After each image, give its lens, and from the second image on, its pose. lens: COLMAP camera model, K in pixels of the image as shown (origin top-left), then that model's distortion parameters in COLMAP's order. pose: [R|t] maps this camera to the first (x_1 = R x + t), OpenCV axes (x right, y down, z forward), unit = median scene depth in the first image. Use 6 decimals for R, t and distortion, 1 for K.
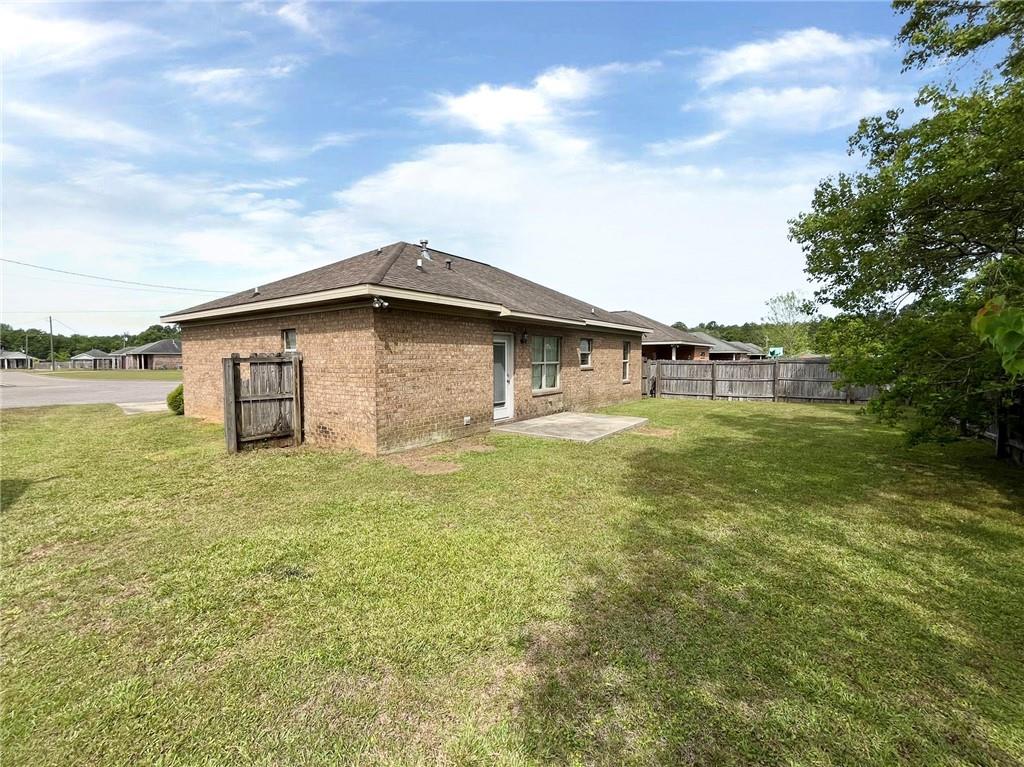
lens RADIAL K [[438.1, 0, 509.1], [0, 438.1, 386.8], [0, 0, 1]] dist [-0.000573, -0.000213]
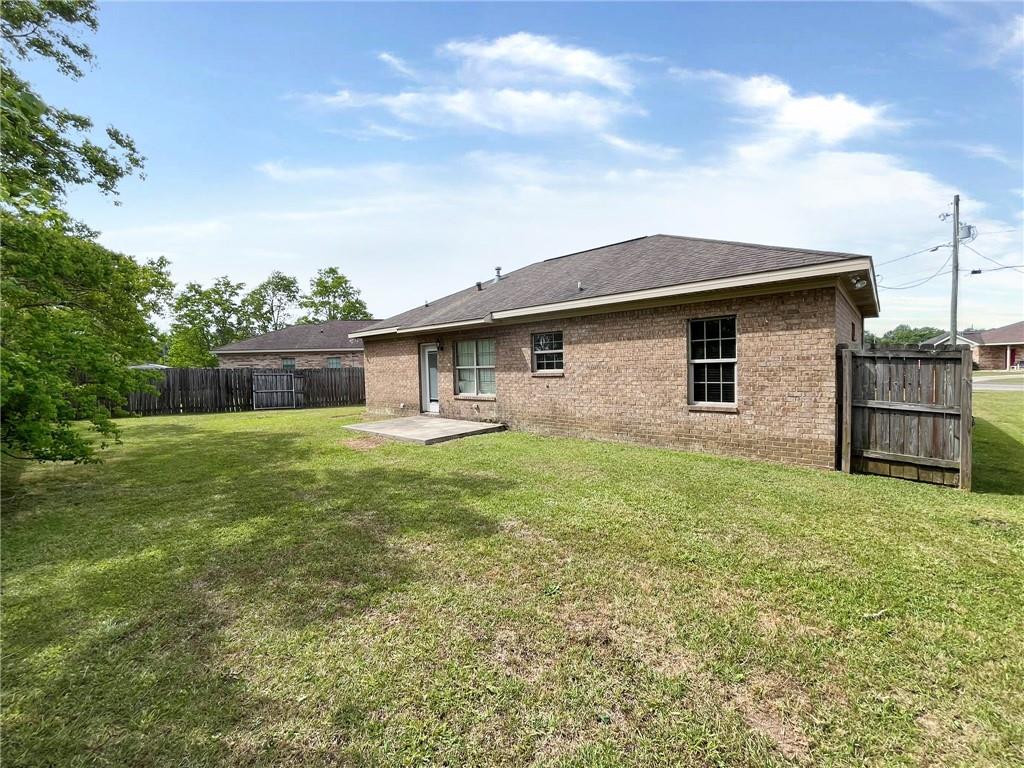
lens RADIAL K [[438.1, 0, 509.1], [0, 438.1, 387.3], [0, 0, 1]] dist [-0.000573, -0.000213]
pose [[-0.138512, 0.053907, -0.988893, 1.034447], [-0.040587, 0.997370, 0.060054, -0.071347], [0.989529, 0.048454, -0.135959, 1.209656]]
